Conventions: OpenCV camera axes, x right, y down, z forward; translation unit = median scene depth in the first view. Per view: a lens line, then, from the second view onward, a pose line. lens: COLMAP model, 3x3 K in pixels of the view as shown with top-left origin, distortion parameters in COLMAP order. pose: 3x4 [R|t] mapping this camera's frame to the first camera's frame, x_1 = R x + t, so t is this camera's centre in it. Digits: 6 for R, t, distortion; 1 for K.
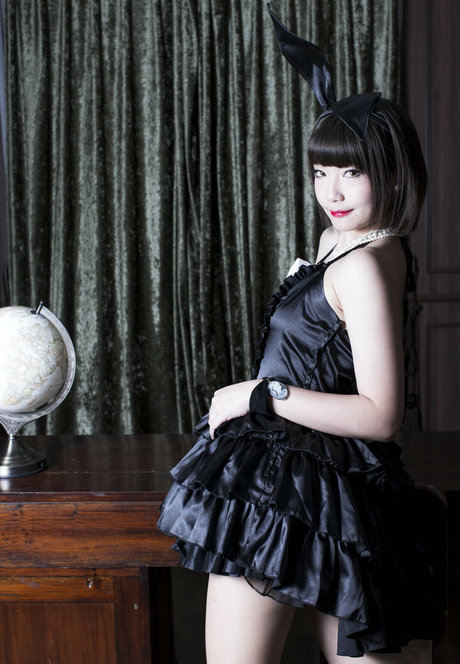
lens RADIAL K [[1007.5, 0, 247.2], [0, 1007.5, 321.9], [0, 0, 1]] dist [0.009876, 0.000000]
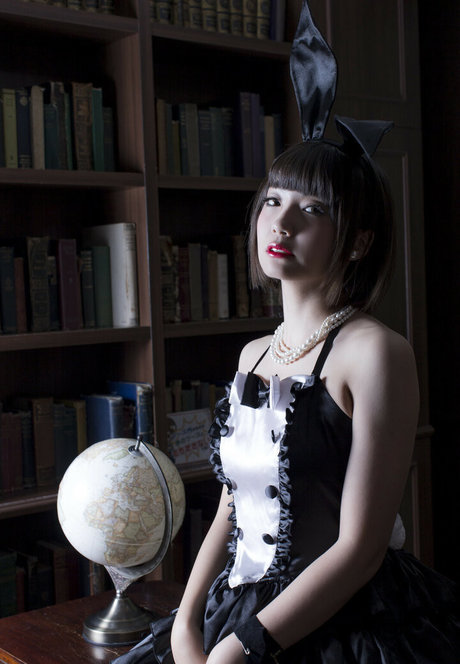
lens RADIAL K [[1007.5, 0, 241.4], [0, 1007.5, 321.2], [0, 0, 1]] dist [0.009876, 0.000000]
pose [[0.669213, 0.024500, -0.742667, 0.261155], [-0.088133, 0.995018, -0.046592, -0.045889], [0.737826, 0.096634, 0.668038, 0.301739]]
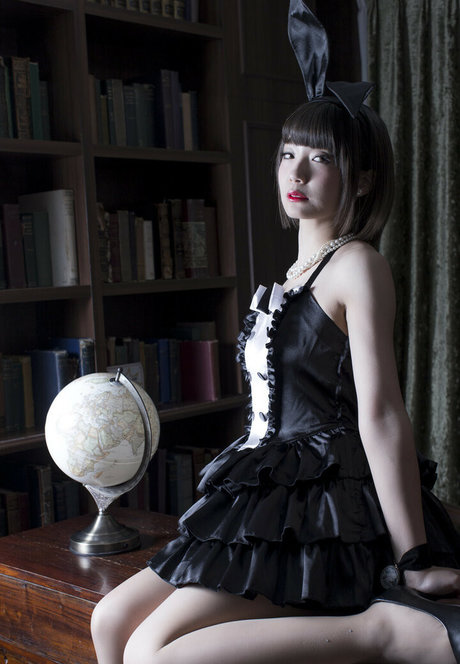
lens RADIAL K [[1007.5, 0, 237.2], [0, 1007.5, 348.4], [0, 0, 1]] dist [0.009876, 0.000000]
pose [[0.772042, 0.036541, -0.634521, 0.267320], [-0.063685, 0.997769, -0.020028, -0.014732], [0.632373, 0.055873, 0.772646, 0.211414]]
